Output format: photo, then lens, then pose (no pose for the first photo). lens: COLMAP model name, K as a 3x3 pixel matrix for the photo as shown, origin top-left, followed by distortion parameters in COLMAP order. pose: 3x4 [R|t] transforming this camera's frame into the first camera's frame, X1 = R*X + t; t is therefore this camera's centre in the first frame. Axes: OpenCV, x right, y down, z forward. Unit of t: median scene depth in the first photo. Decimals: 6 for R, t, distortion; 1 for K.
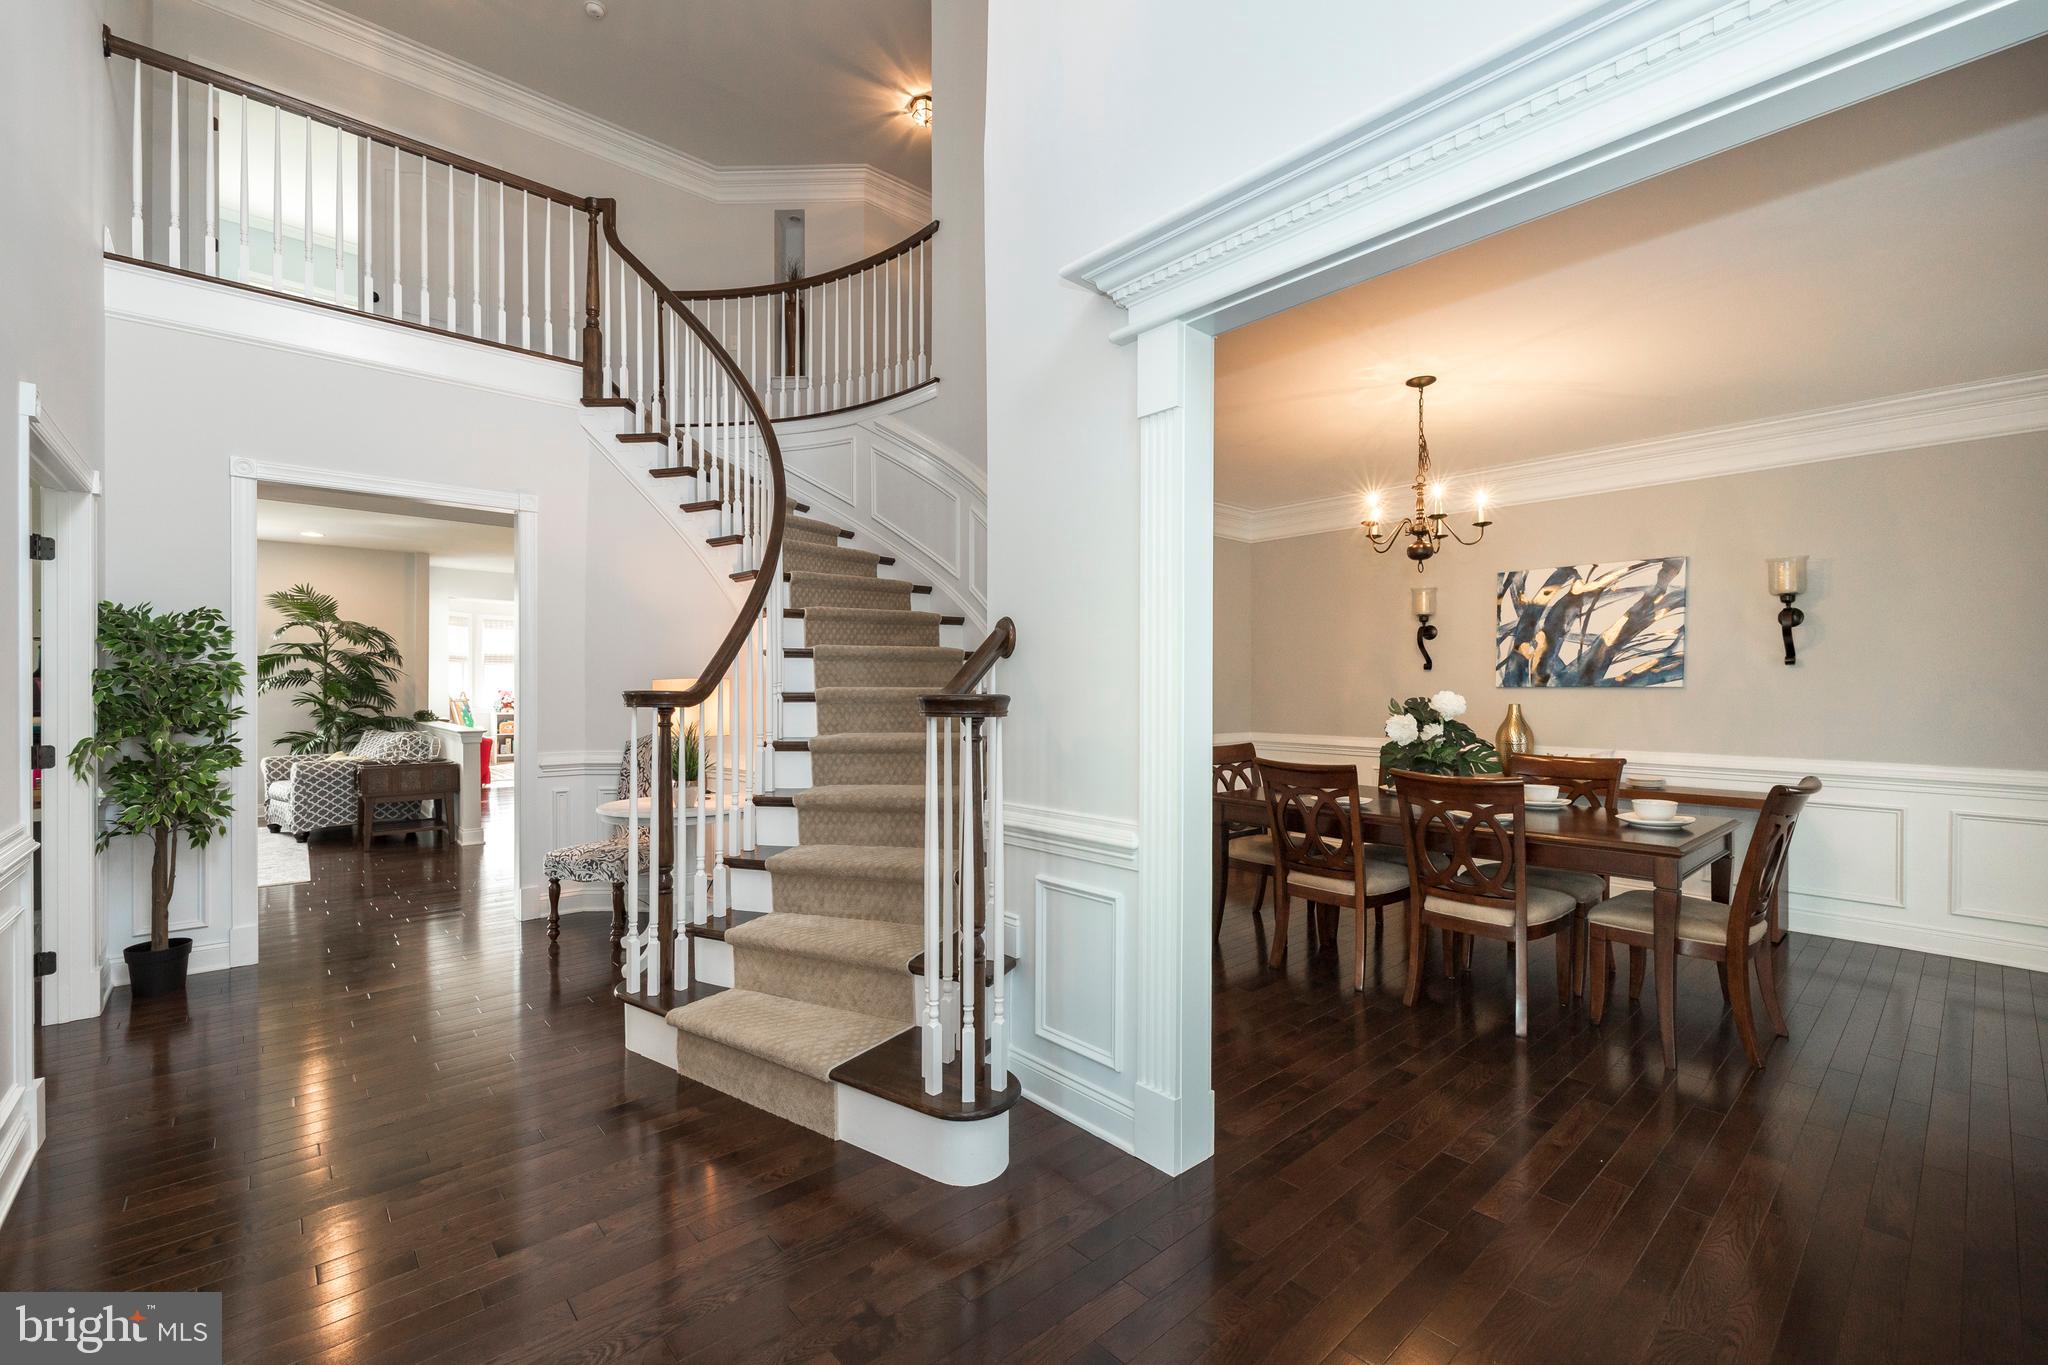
lens RADIAL K [[857.5, 0, 1032.8], [0, 857.5, 690.9], [0, 0, 1]] dist [0.005130, -0.000576]
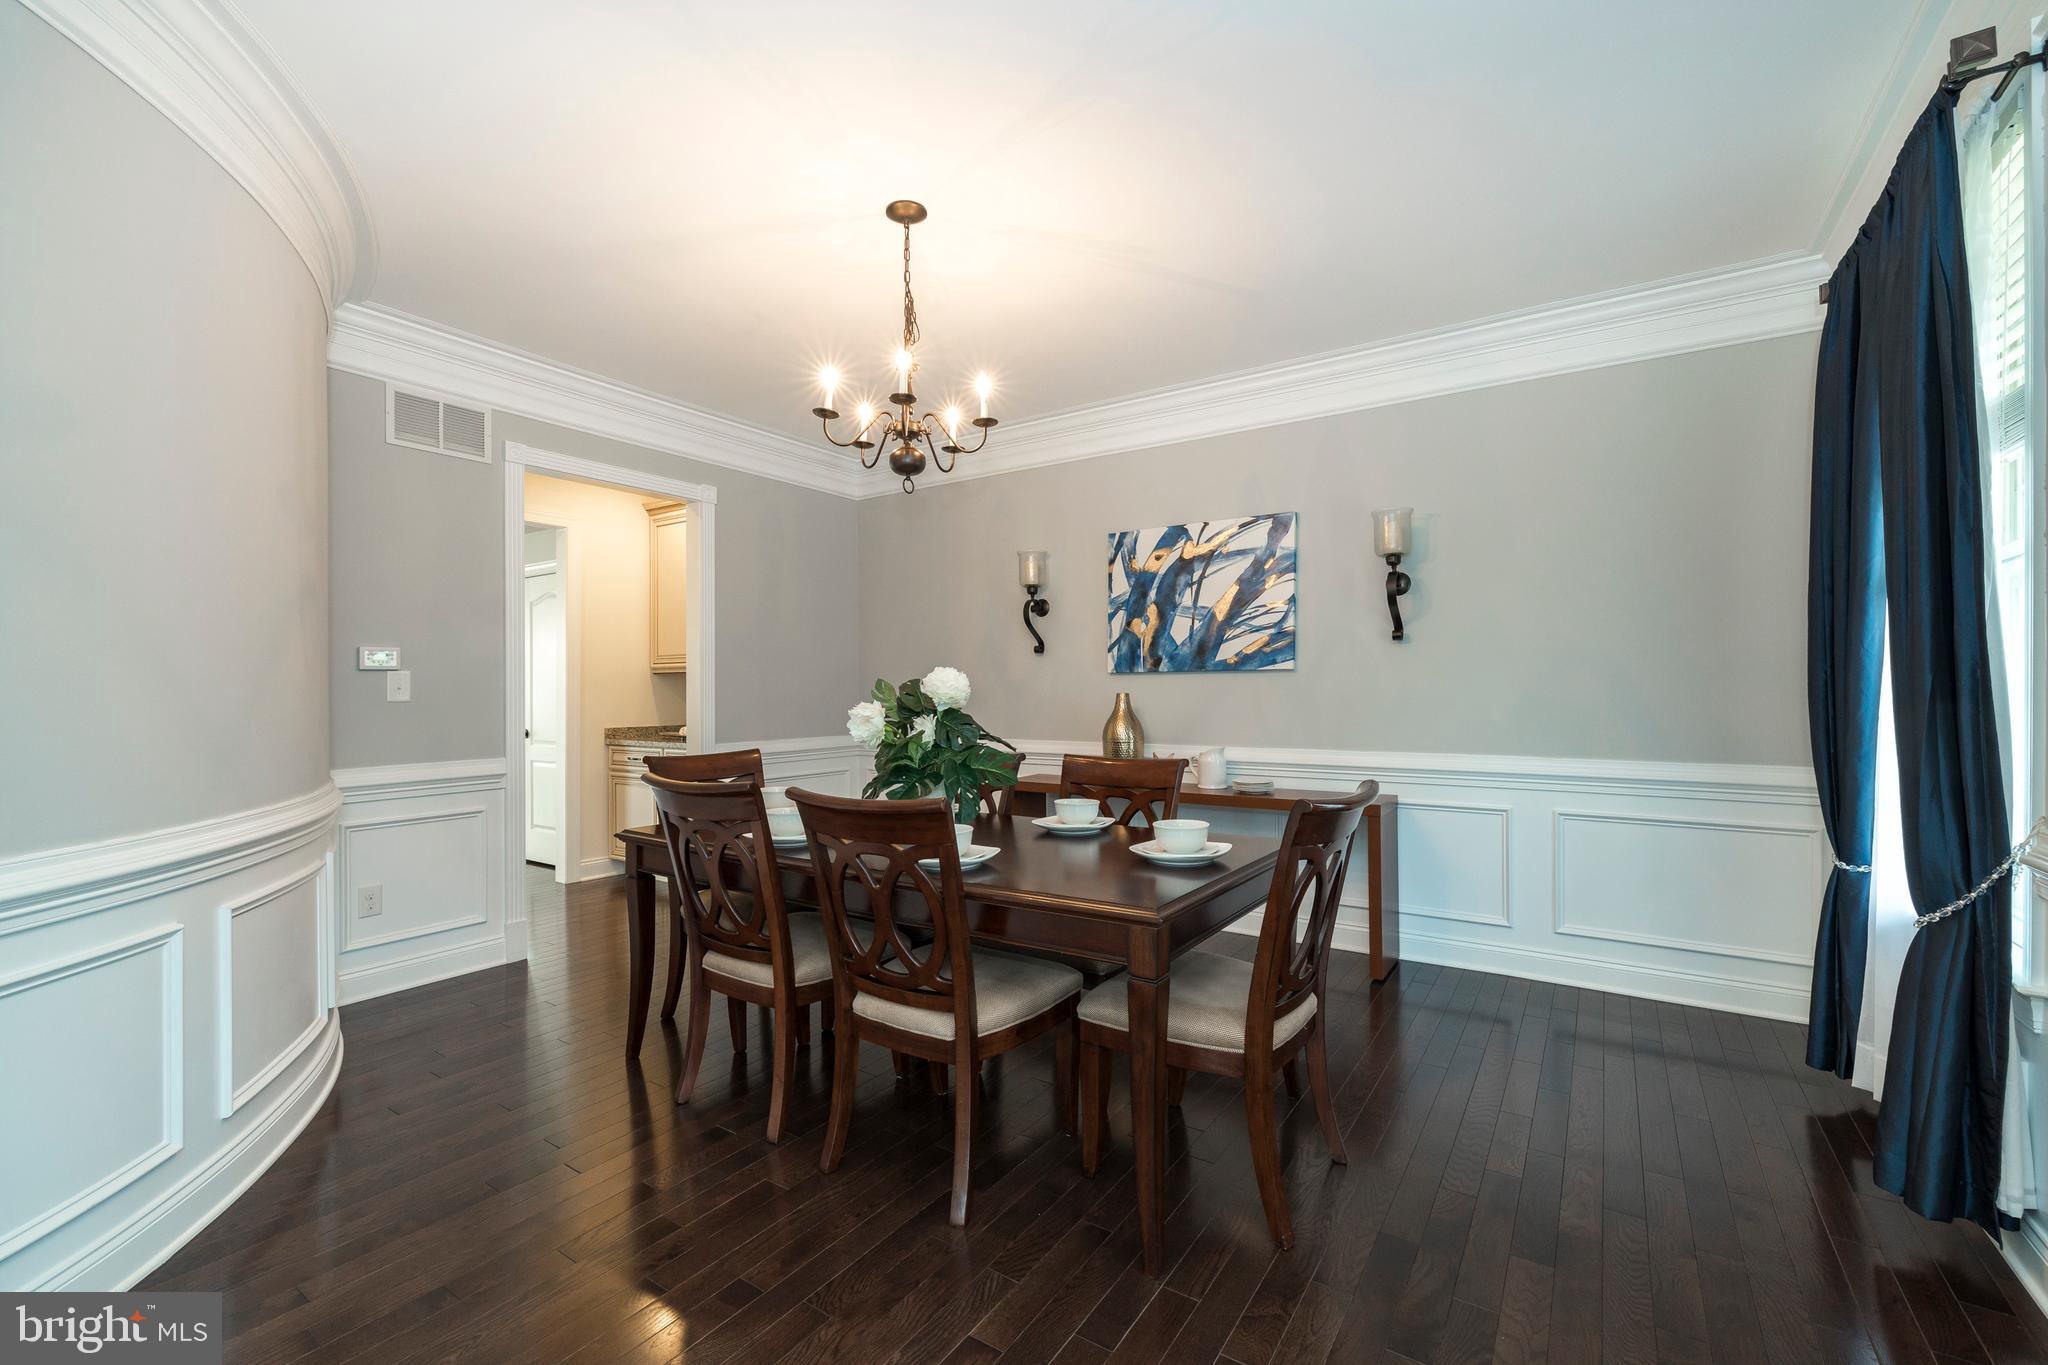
lens RADIAL K [[857.5, 0, 1032.8], [0, 857.5, 690.9], [0, 0, 1]] dist [0.005130, -0.000576]
pose [[0.969311, -0.007620, 0.245718, 0.279513], [0.009546, 0.999932, -0.006647, 0.017769], [-0.245650, 0.008789, 0.969319, 0.235708]]
